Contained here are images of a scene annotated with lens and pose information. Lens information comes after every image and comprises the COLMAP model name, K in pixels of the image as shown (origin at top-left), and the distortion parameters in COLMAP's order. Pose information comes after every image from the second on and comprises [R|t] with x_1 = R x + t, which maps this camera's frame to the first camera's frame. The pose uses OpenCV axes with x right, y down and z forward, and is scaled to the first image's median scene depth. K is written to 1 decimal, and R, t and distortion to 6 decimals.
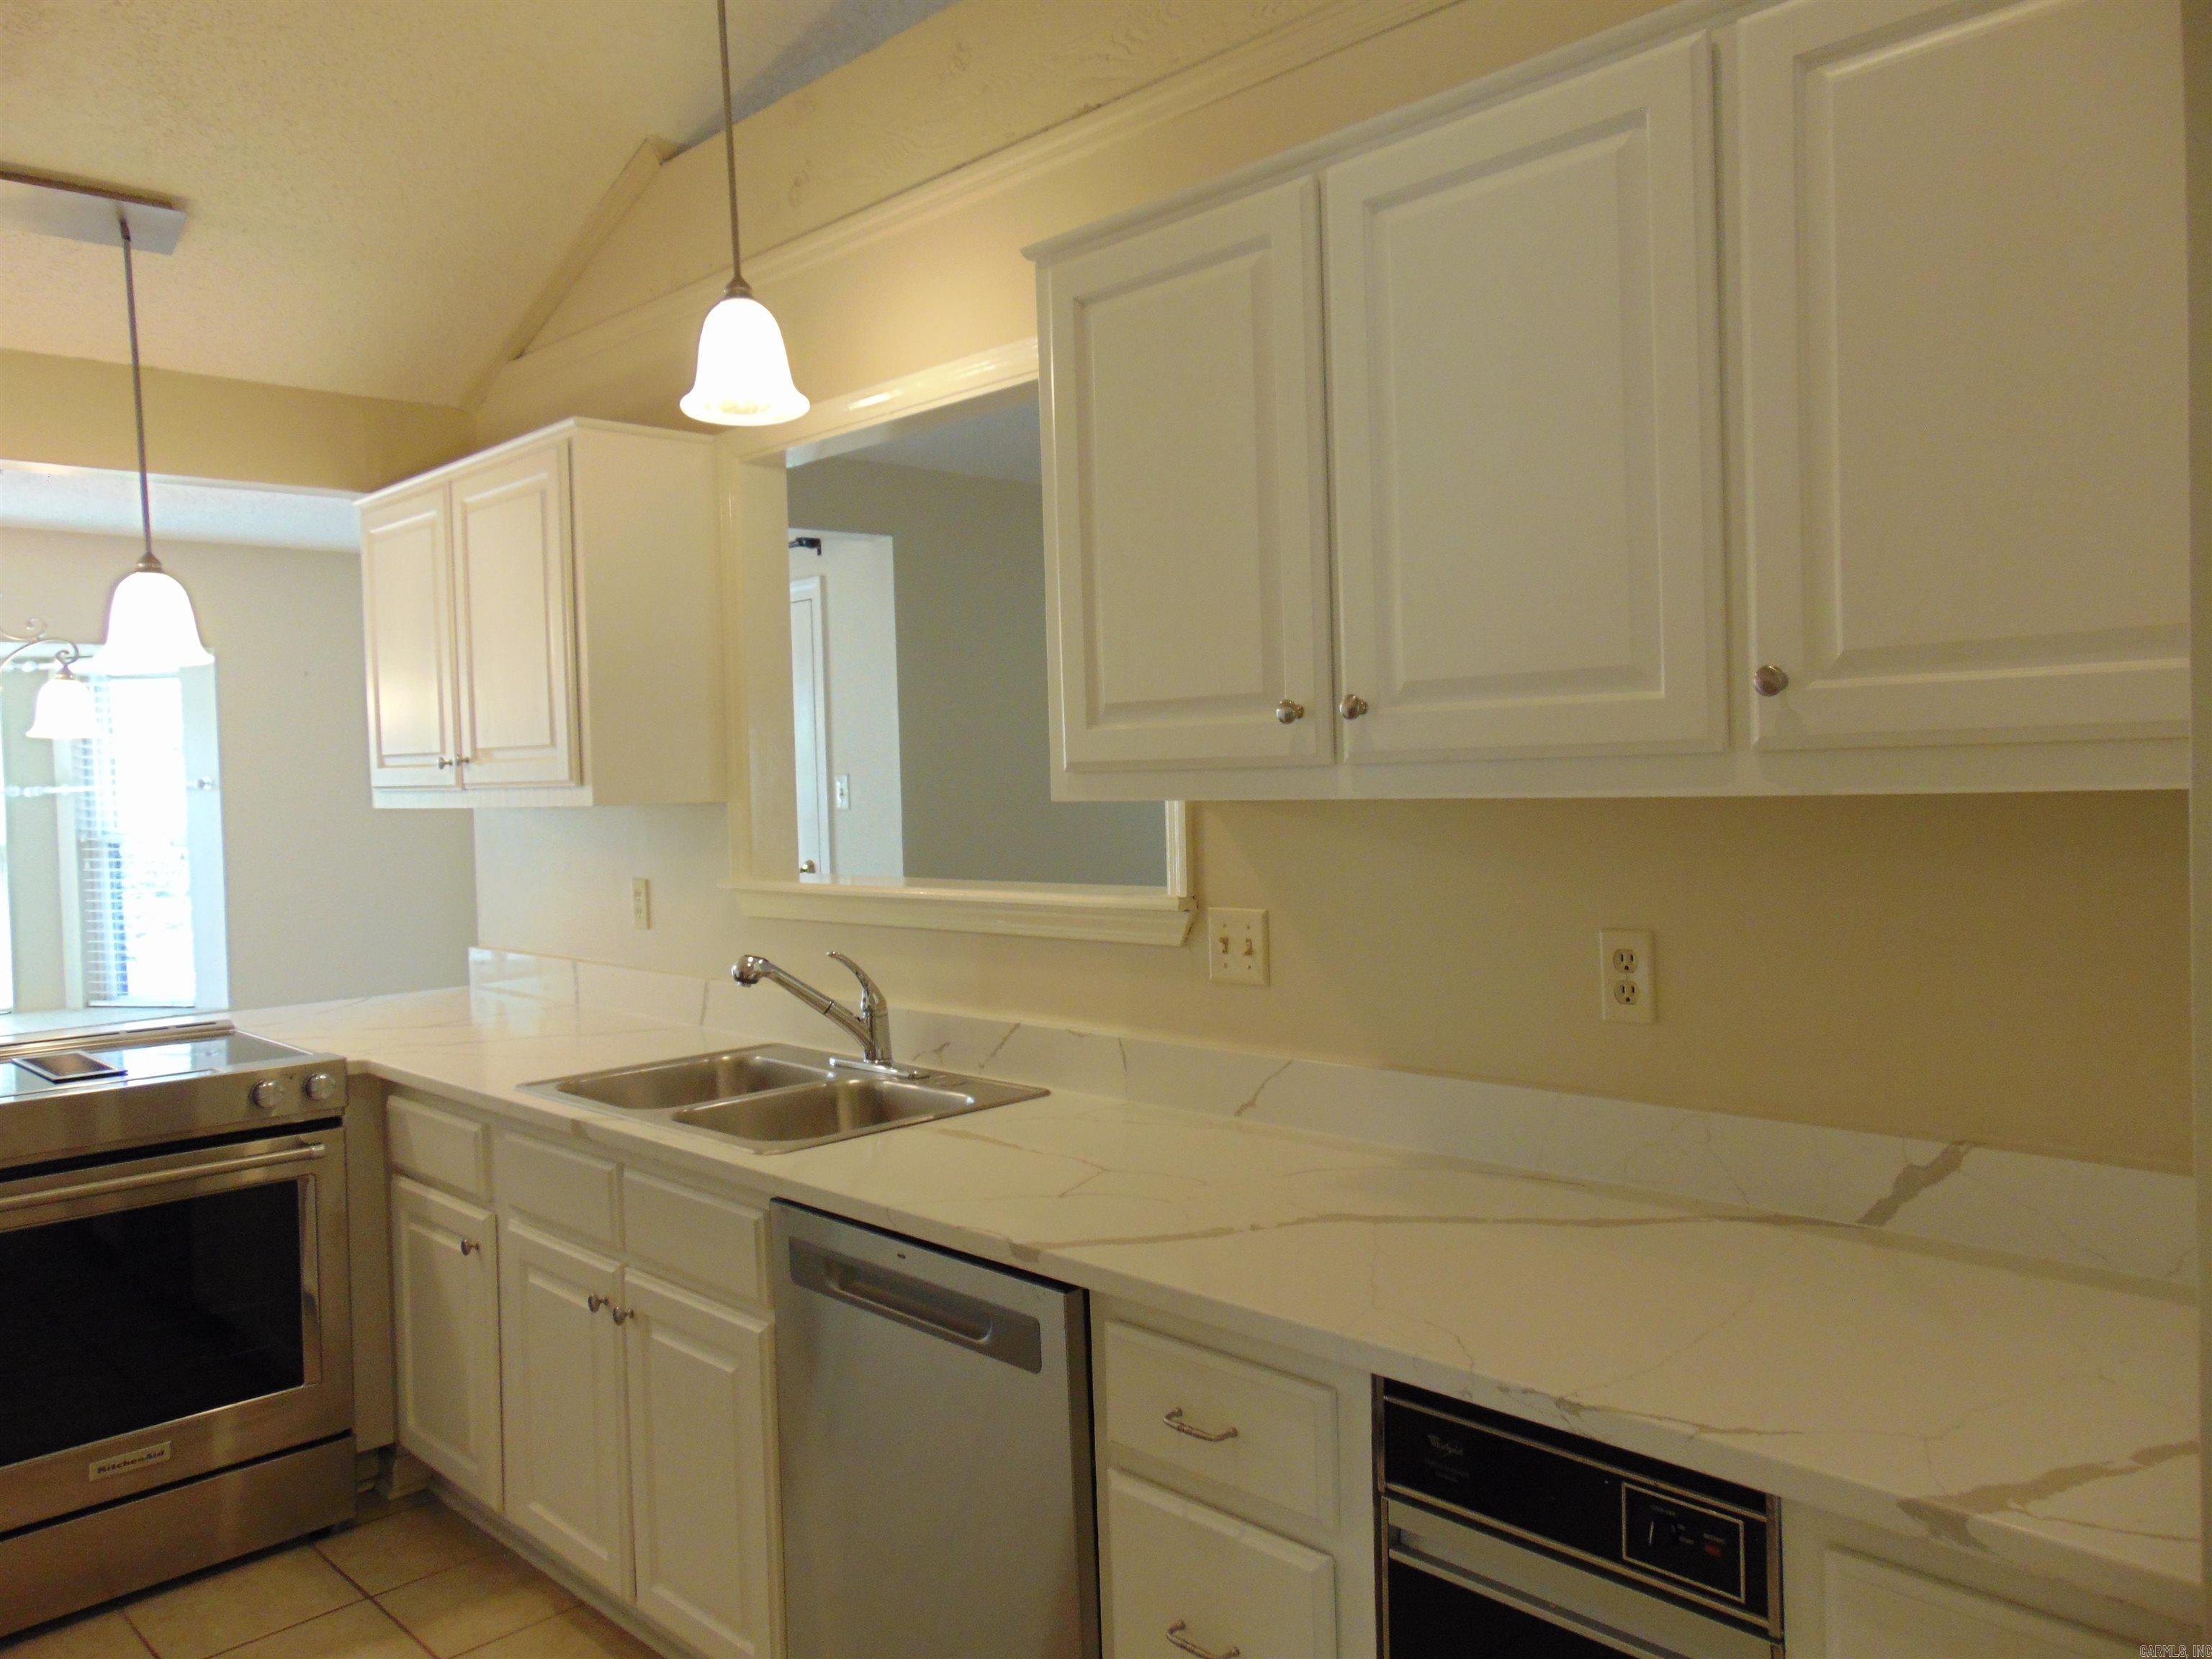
lens RADIAL K [[1663.2, 0, 1124.0], [0, 1663.2, 826.2], [0, 0, 1]] dist [-0.029063, 0.060391]
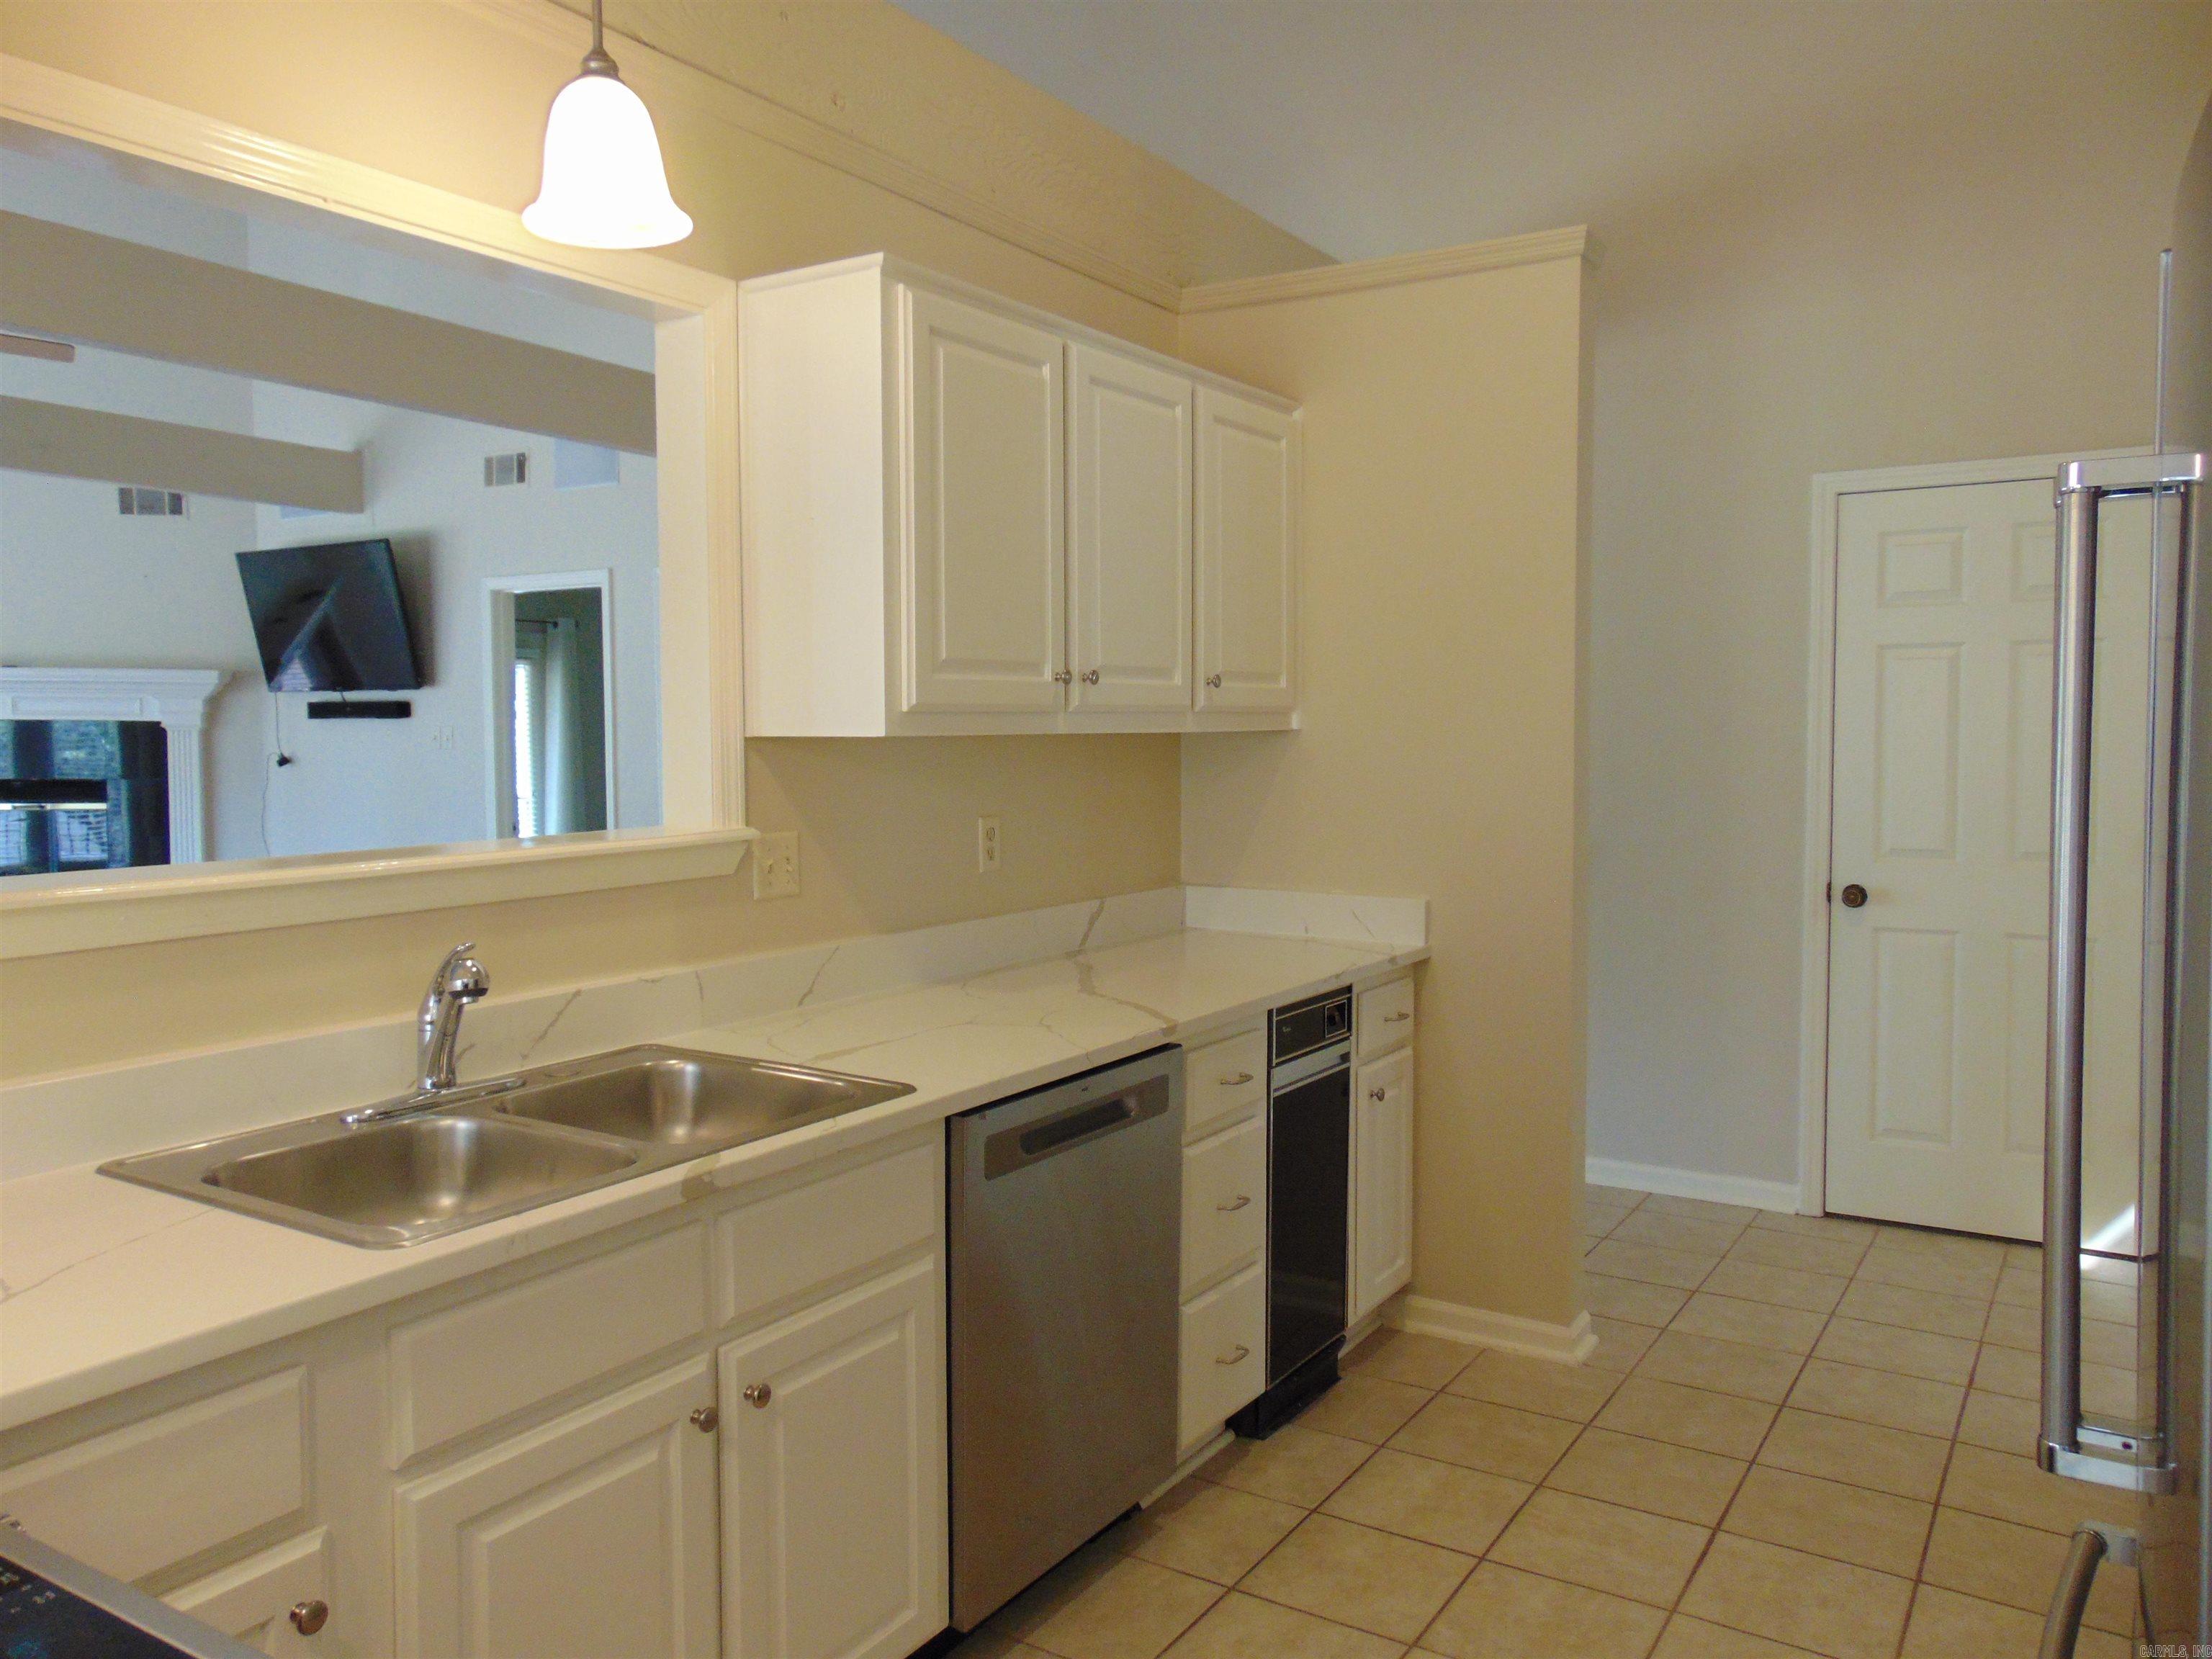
lens RADIAL K [[1663.2, 0, 1099.6], [0, 1663.2, 821.0], [0, 0, 1]] dist [-0.029063, 0.060391]
pose [[-0.225450, -0.027436, 0.973868, -1.039245], [0.044948, 0.998246, 0.038528, 0.005456], [-0.973217, 0.052460, -0.223822, 0.961816]]
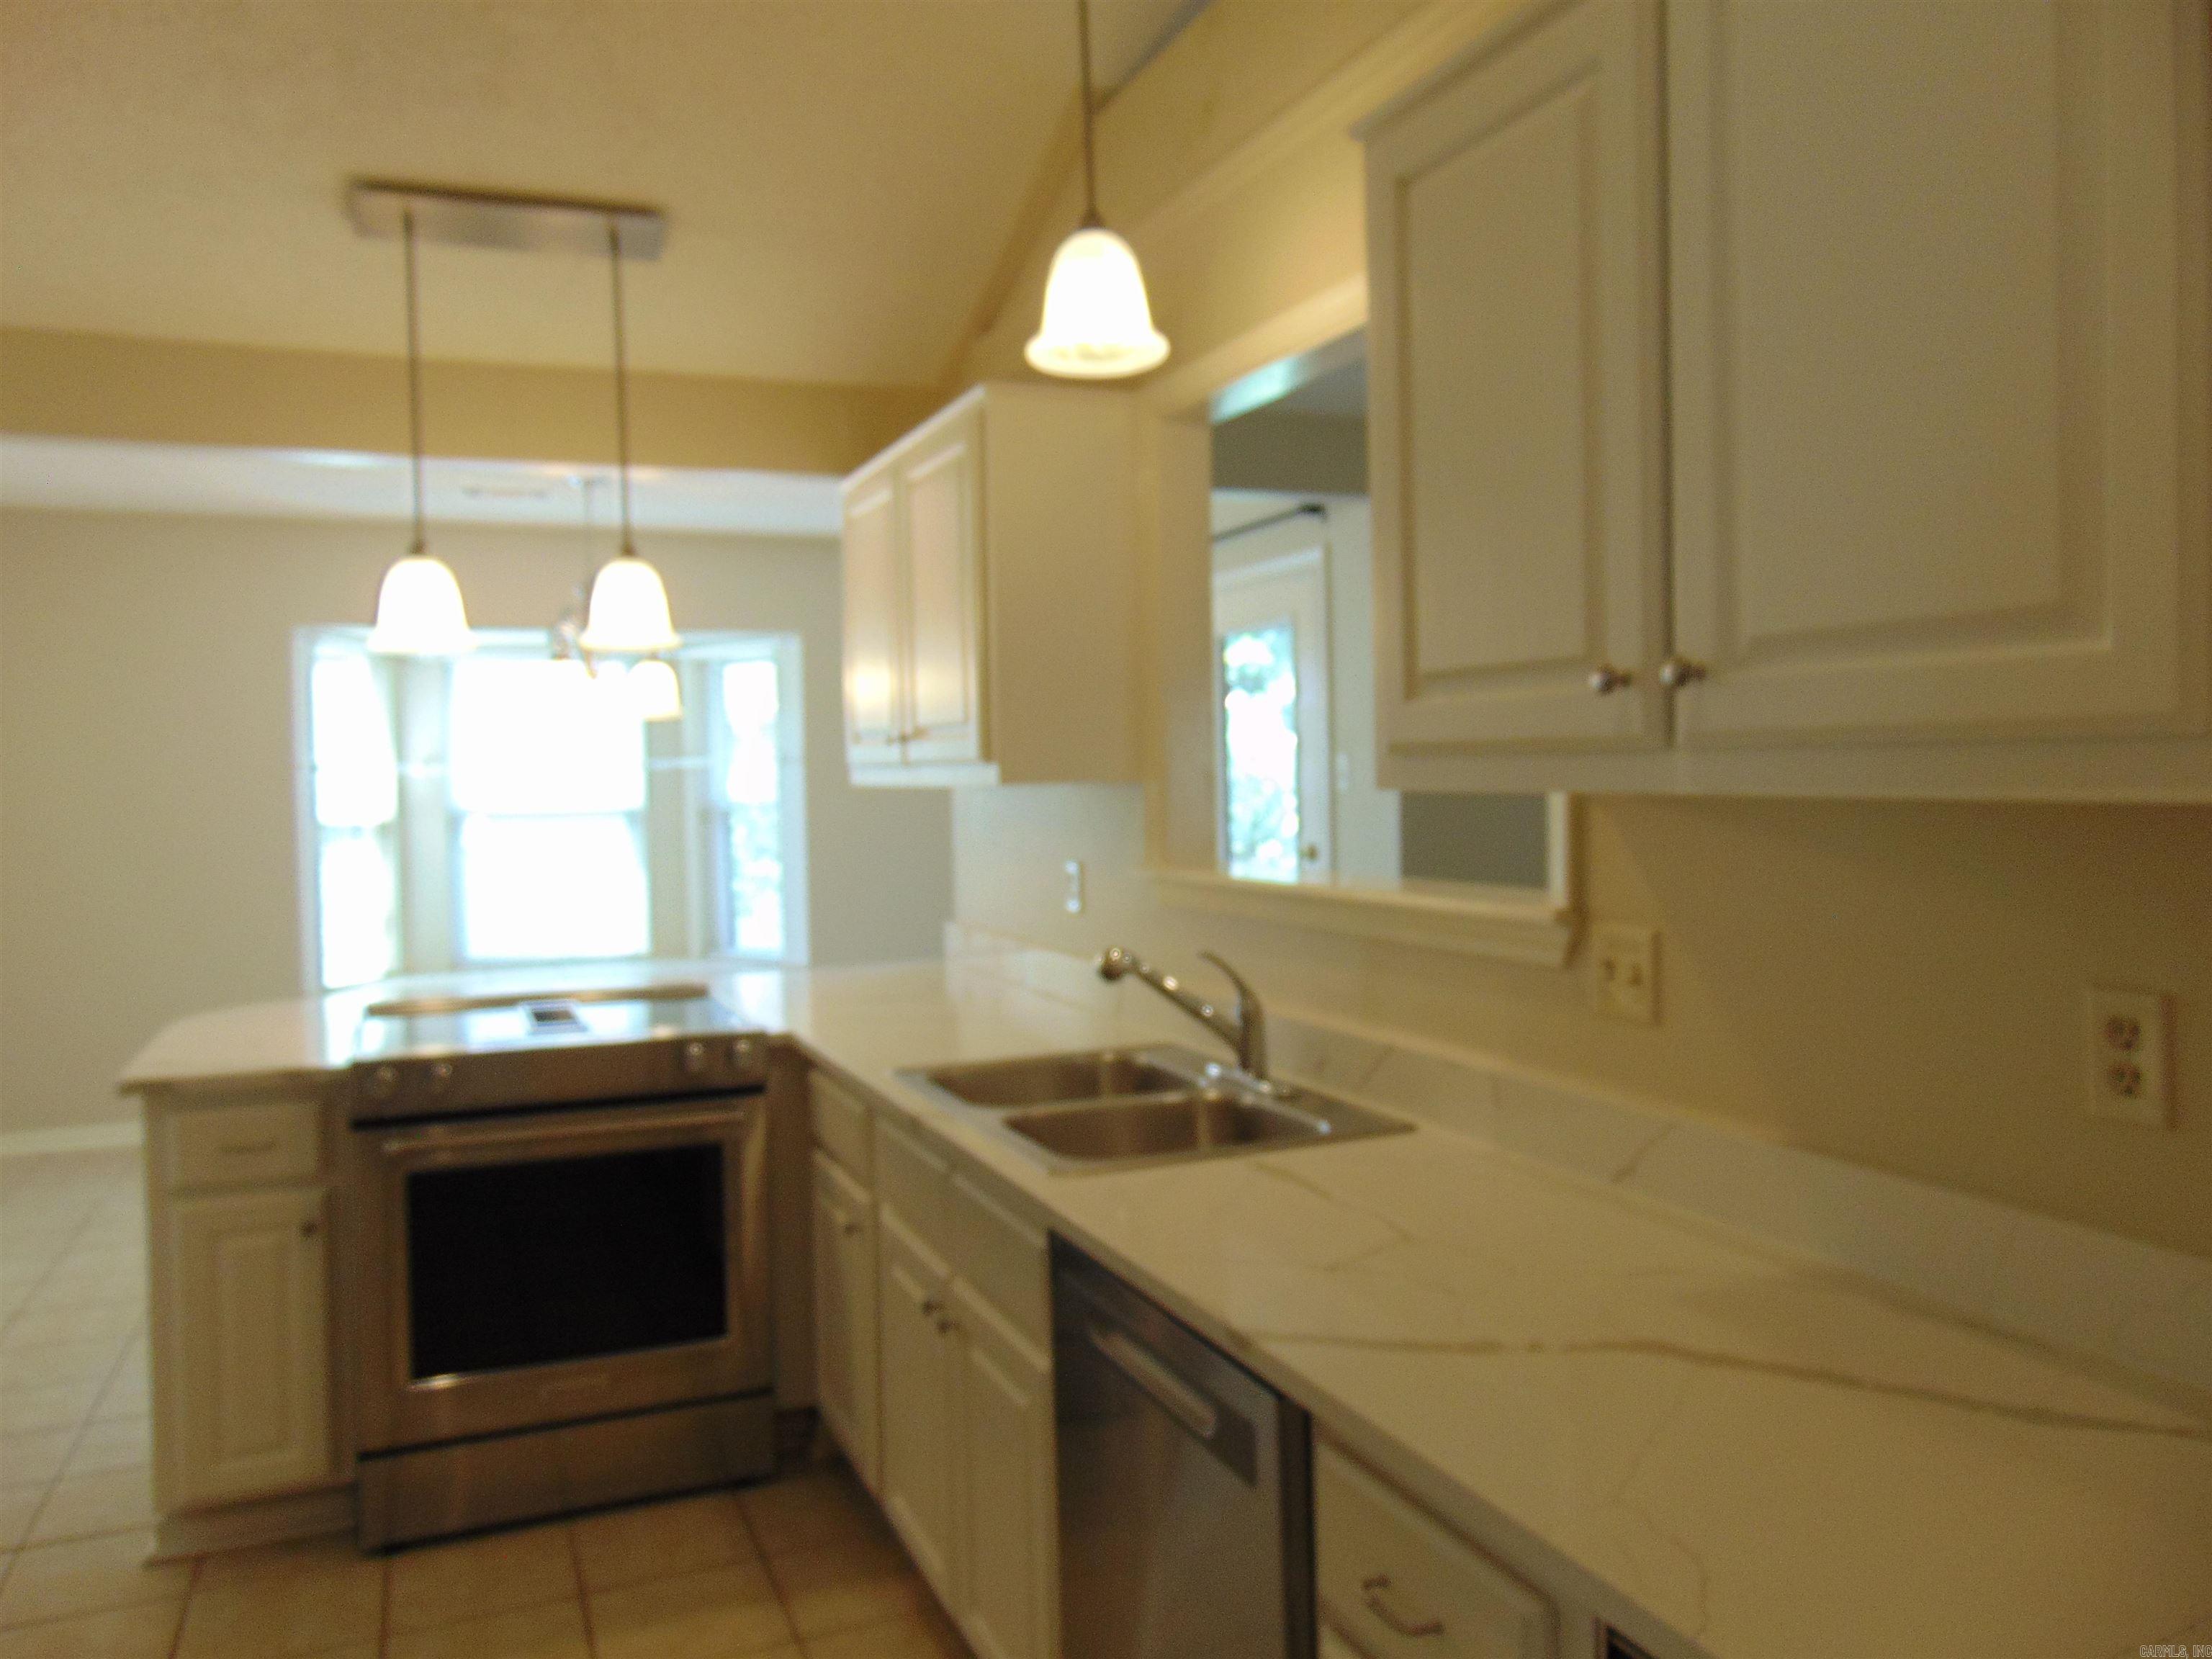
lens RADIAL K [[1663.2, 0, 1104.1], [0, 1663.2, 820.5], [0, 0, 1]] dist [-0.029063, 0.060391]
pose [[0.924112, 0.022647, -0.381451, 0.128540], [-0.019117, 0.999732, 0.013043, -0.006490], [0.381644, -0.004761, 0.924297, 0.149371]]
